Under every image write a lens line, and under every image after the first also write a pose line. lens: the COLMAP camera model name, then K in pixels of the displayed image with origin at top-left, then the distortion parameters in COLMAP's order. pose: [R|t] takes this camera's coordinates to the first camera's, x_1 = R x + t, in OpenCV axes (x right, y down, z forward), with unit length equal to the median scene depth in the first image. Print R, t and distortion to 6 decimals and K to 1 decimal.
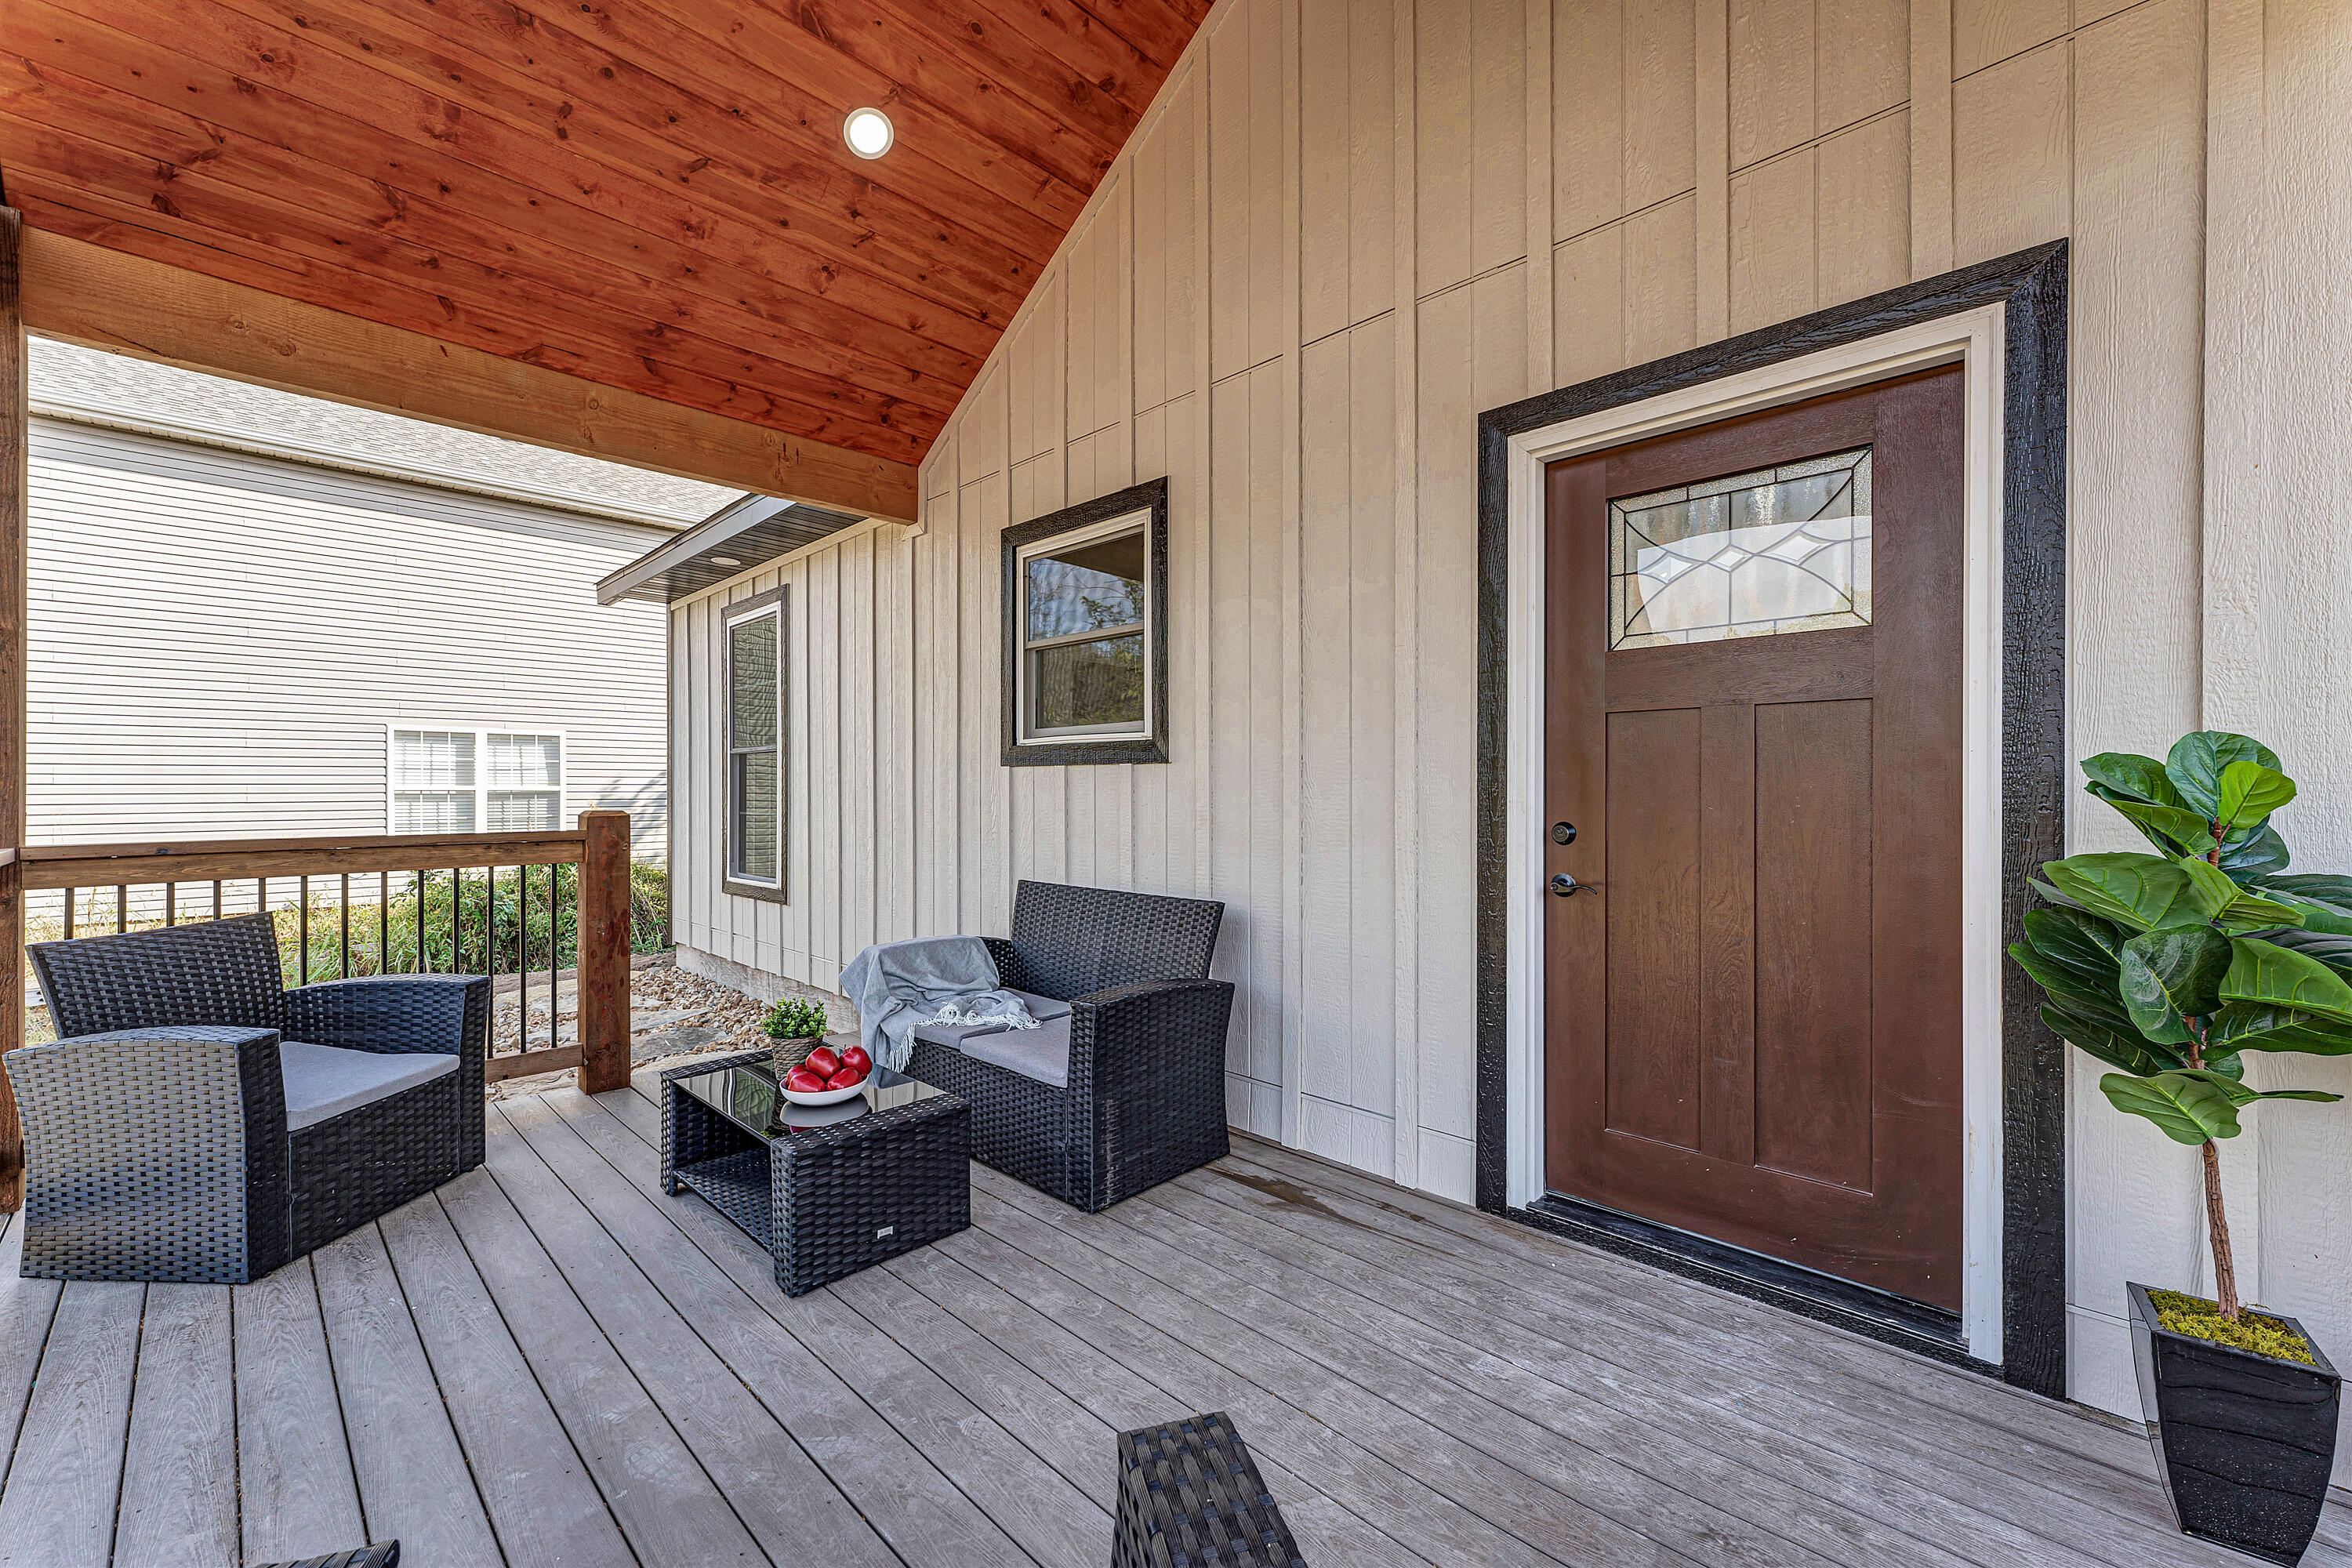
lens RADIAL K [[944.2, 0, 1171.9], [0, 944.2, 787.7], [0, 0, 1]] dist [-0.001571, 0.000052]
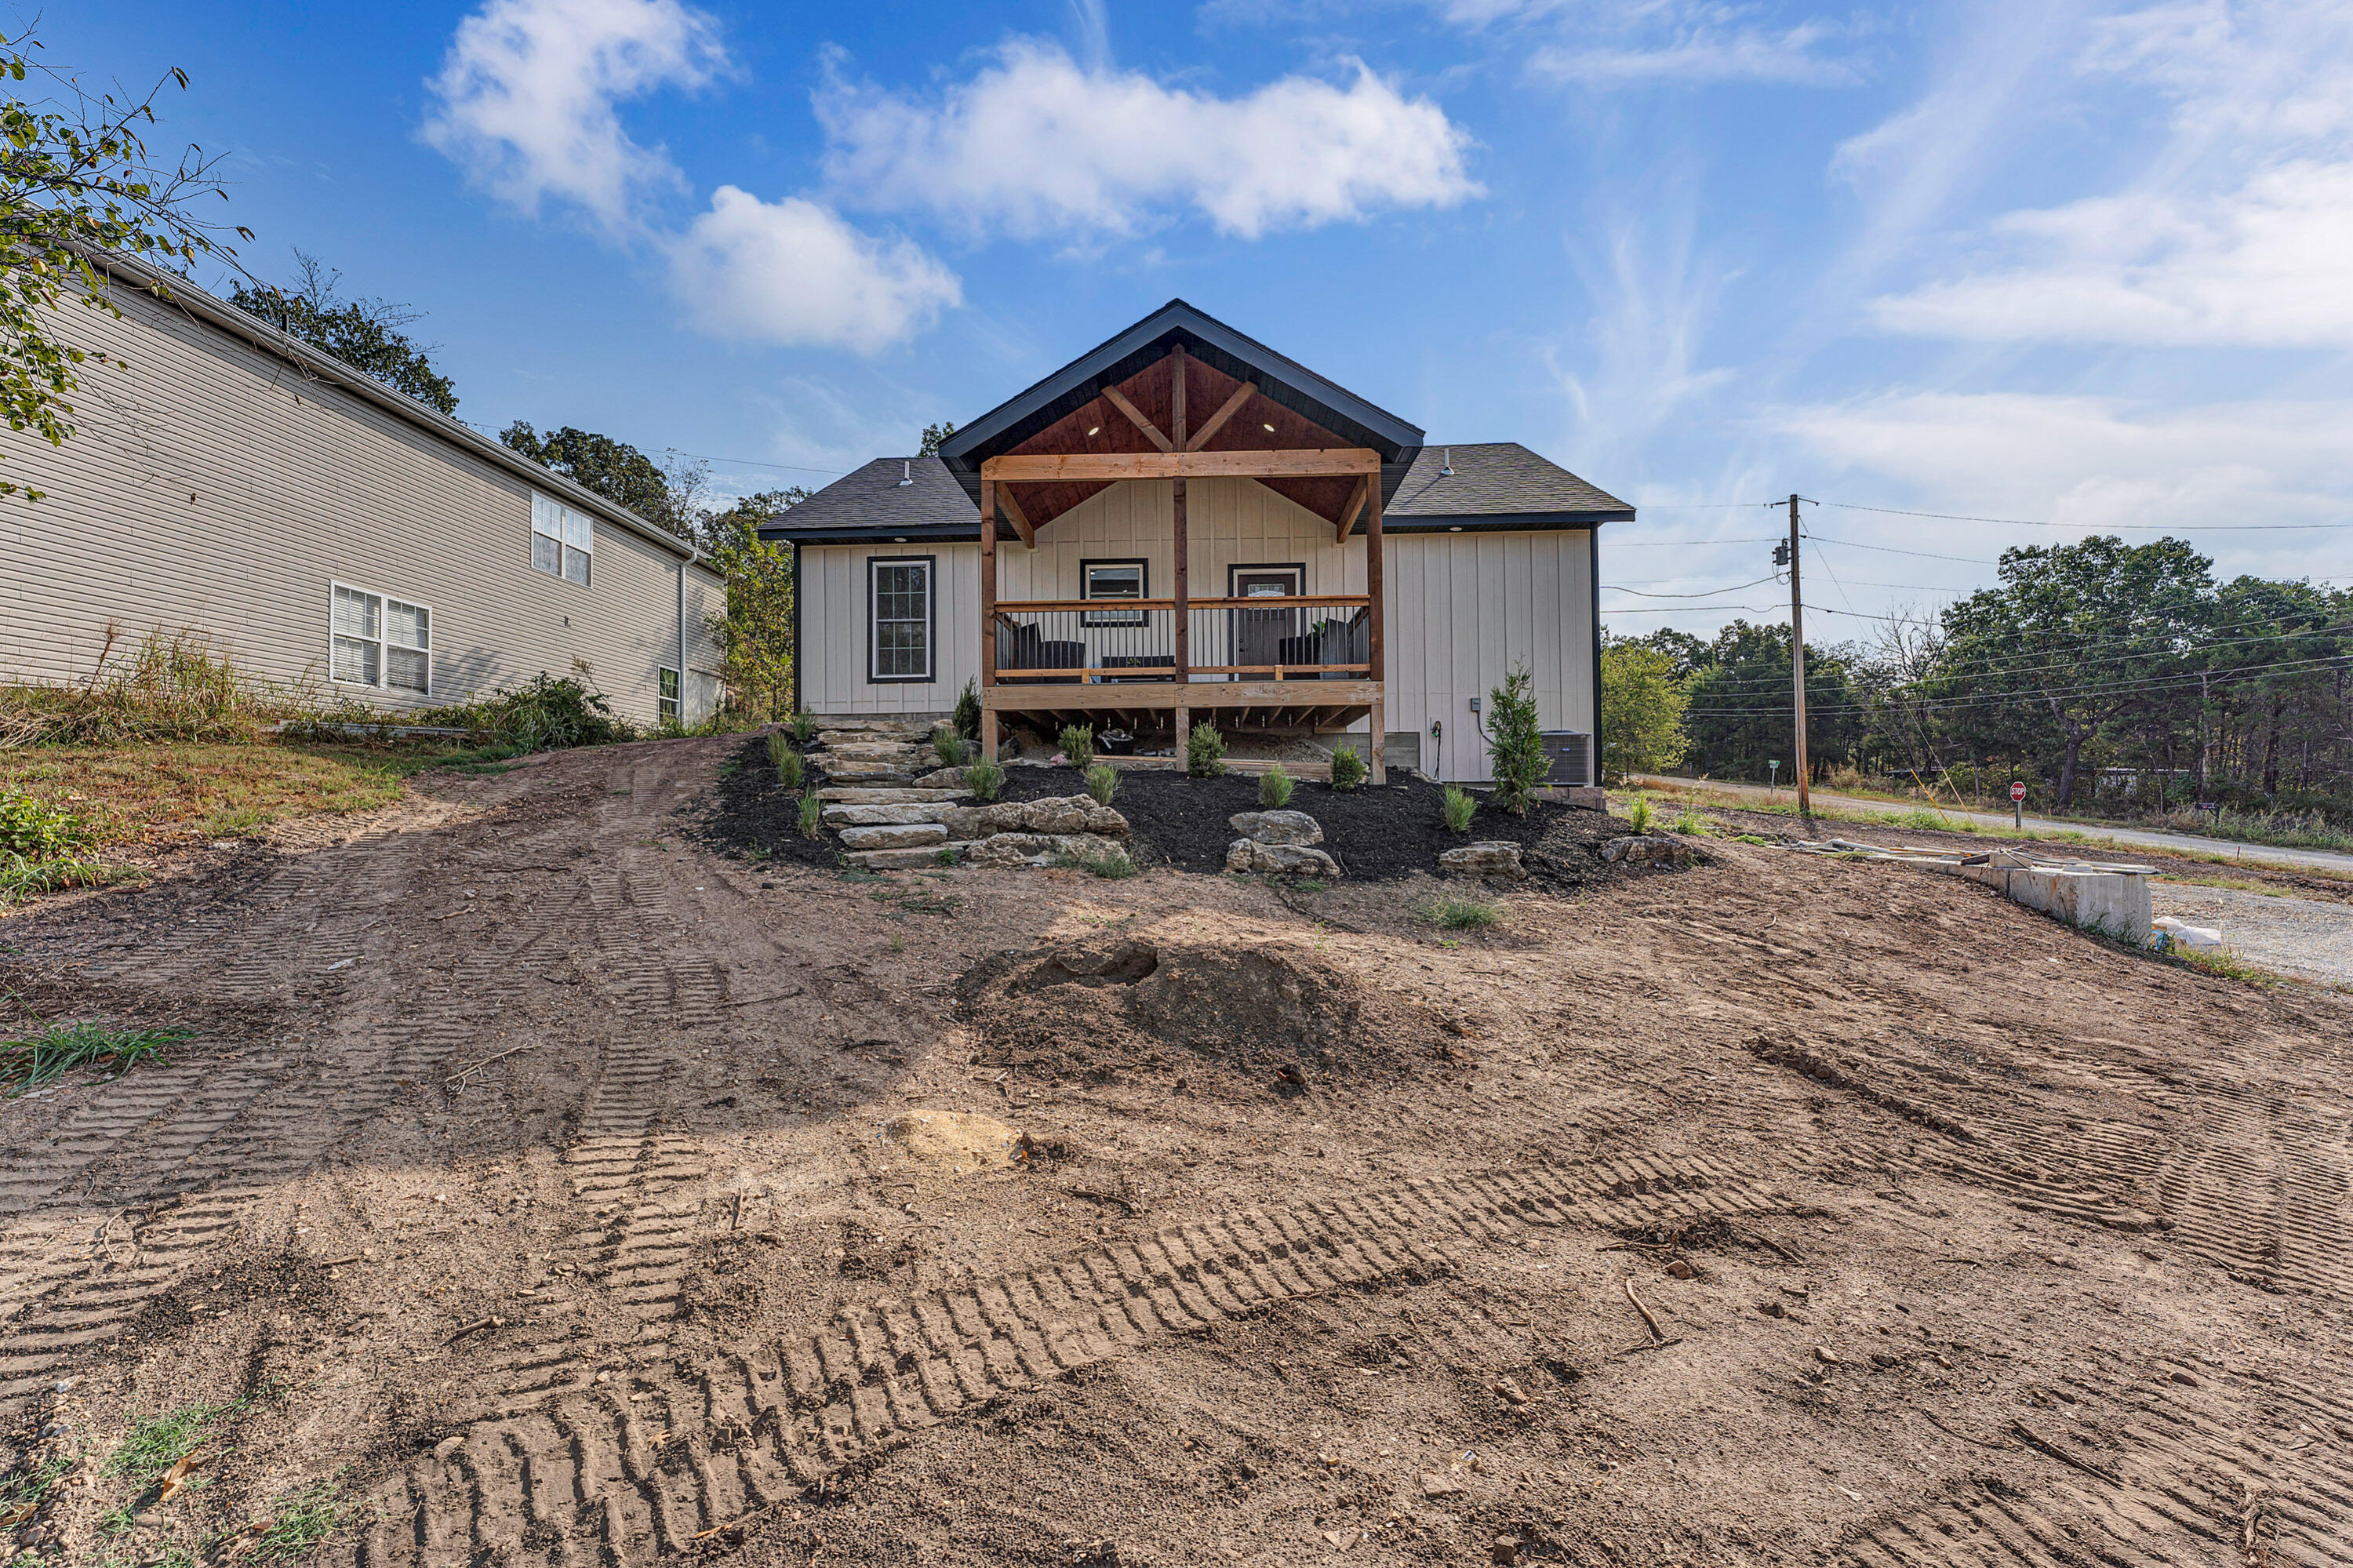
lens RADIAL K [[944.7, 0, 1172.4], [0, 944.7, 787.7], [0, 0, 1]] dist [-0.001571, 0.000052]
pose [[0.736903, 0.015375, 0.675824, -2.507478], [0.006147, 0.999548, -0.029442, 0.741034], [-0.675970, 0.025850, 0.736475, -1.945407]]
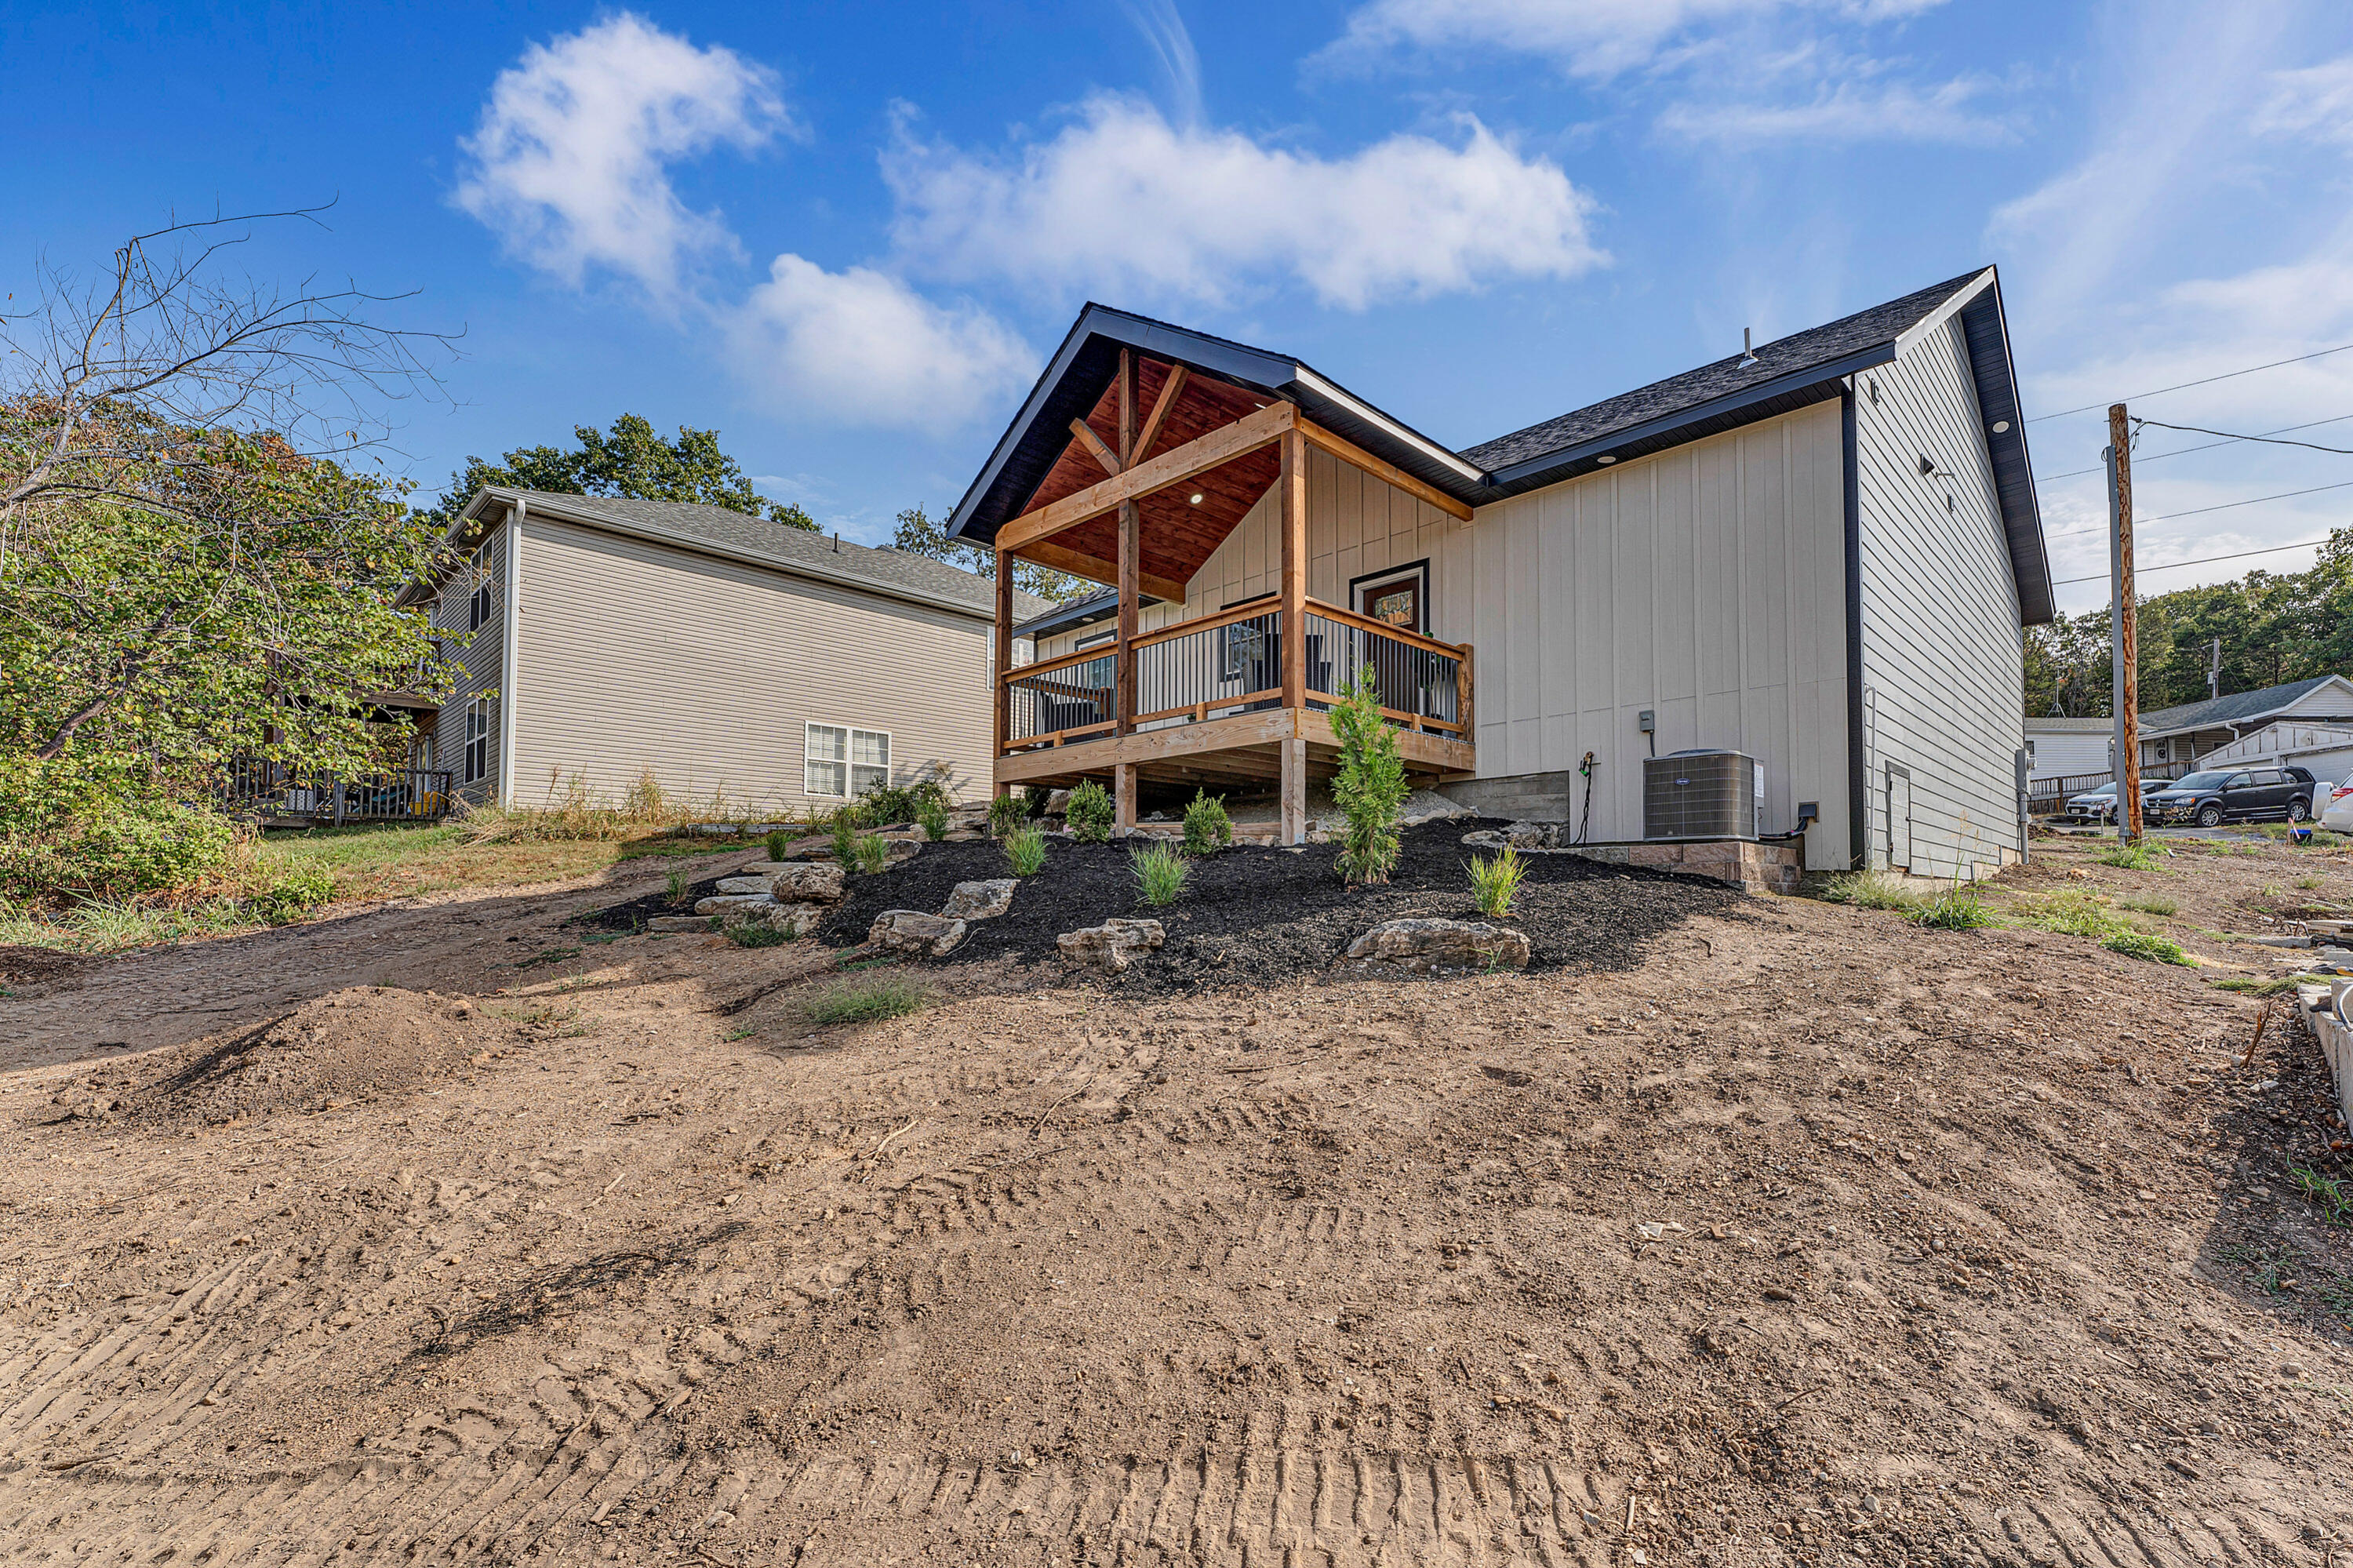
lens RADIAL K [[1032.0, 0, 1280.2], [0, 1032.0, 866.2], [0, 0, 1]] dist [-0.001085, -0.000002]
pose [[0.999357, 0.003265, 0.035715, -0.113463], [-0.001919, 0.999289, -0.037652, 0.782251], [-0.035813, 0.037559, 0.998652, -2.607677]]
